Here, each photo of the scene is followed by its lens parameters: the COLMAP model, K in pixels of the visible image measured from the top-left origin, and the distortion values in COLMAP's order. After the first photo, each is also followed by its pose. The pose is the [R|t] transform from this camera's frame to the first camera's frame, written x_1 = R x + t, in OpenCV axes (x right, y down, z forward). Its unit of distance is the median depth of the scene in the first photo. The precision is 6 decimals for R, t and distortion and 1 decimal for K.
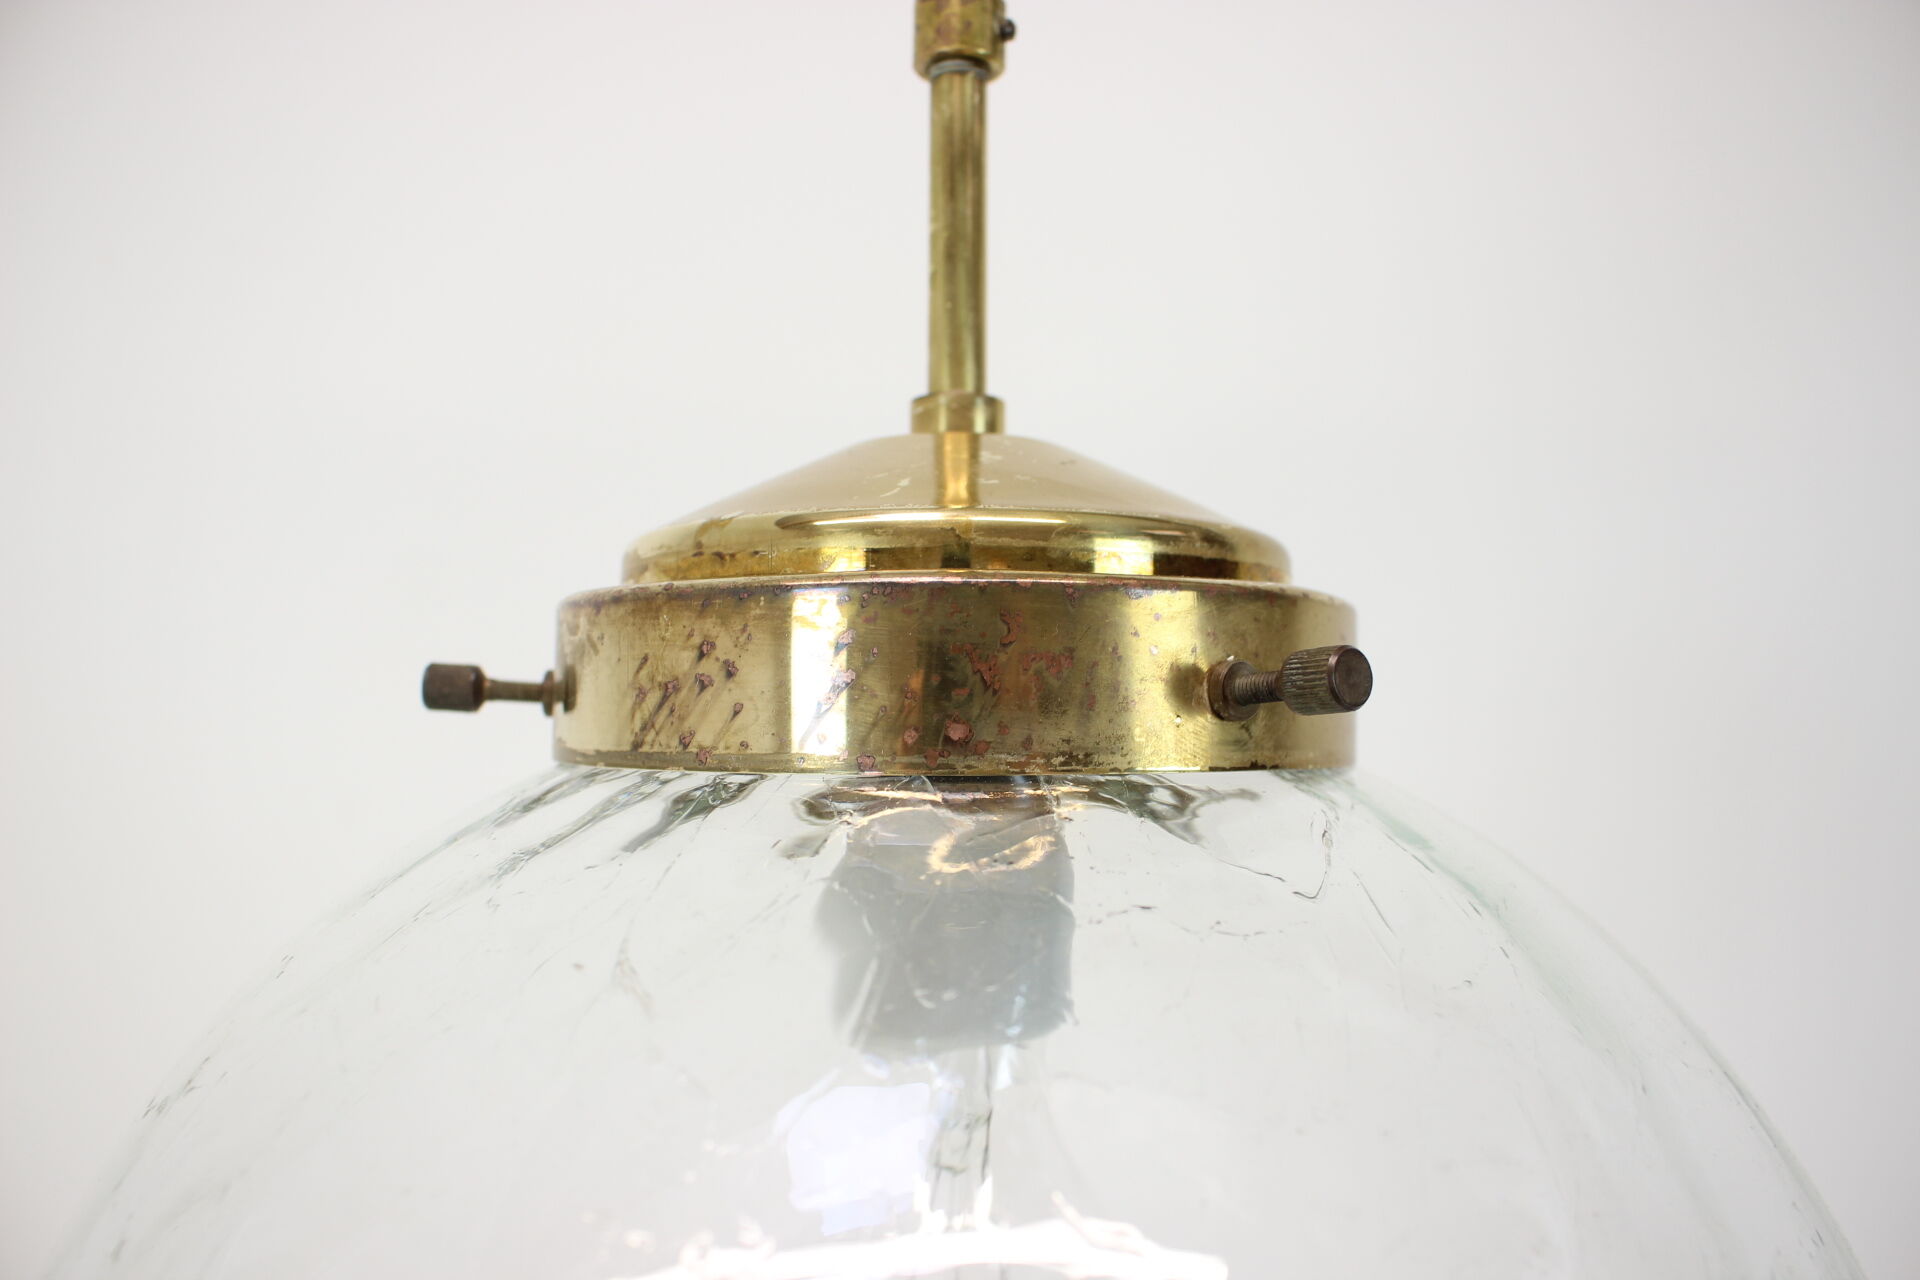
lens RADIAL K [[1608.6, 0, 951.6], [0, 1608.6, 629.4], [0, 0, 1]] dist [-0.007394, -0.000936]
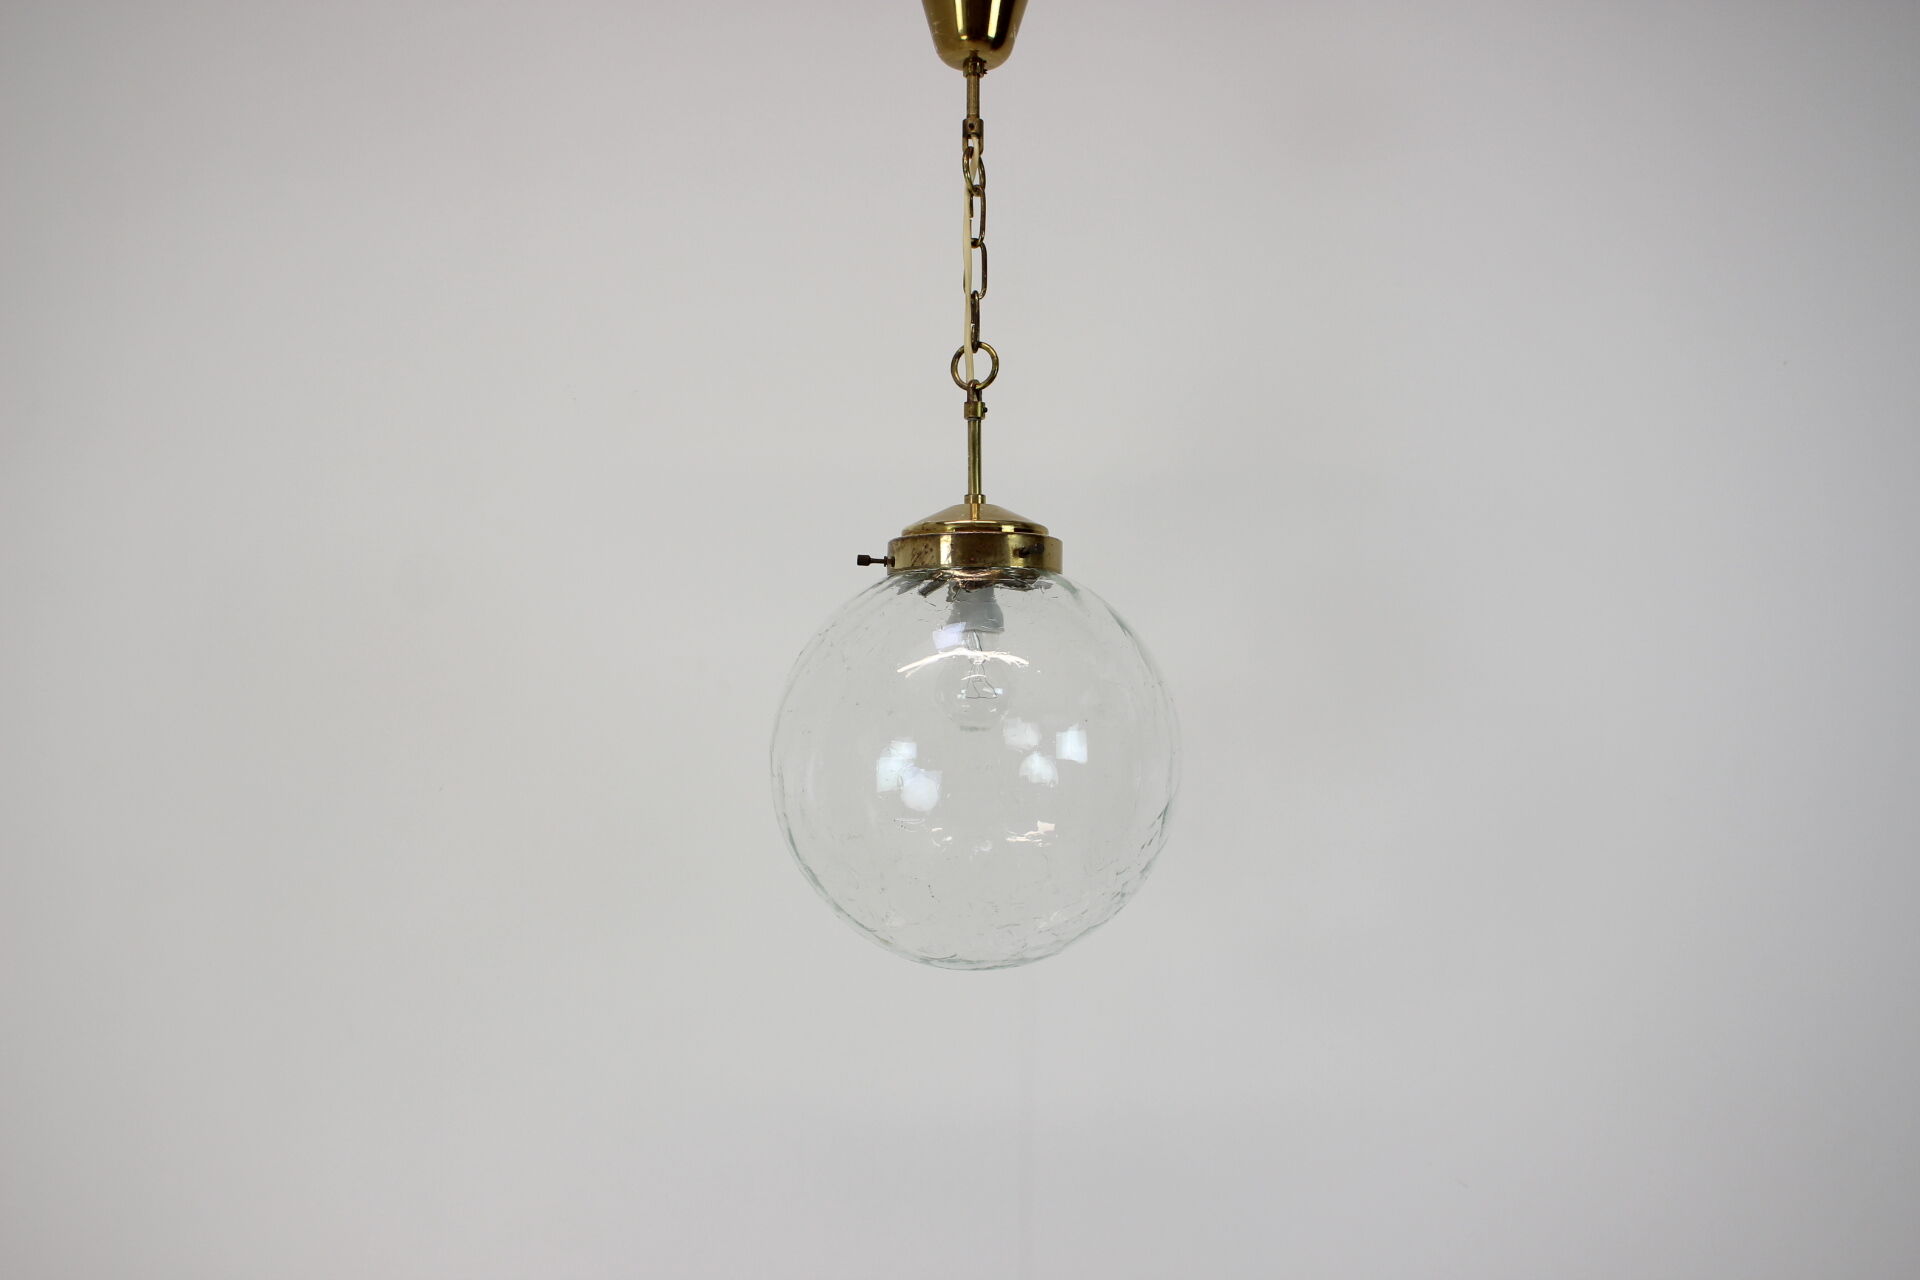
lens RADIAL K [[1326.1, 0, 957.2], [0, 1326.1, 638.9], [0, 0, 1]] dist [-0.052360, -0.000237]
pose [[0.999484, -0.008636, -0.030952, 0.069609], [0.008859, 0.999936, 0.007091, 0.244075], [0.030889, -0.007362, 0.999496, -2.852880]]
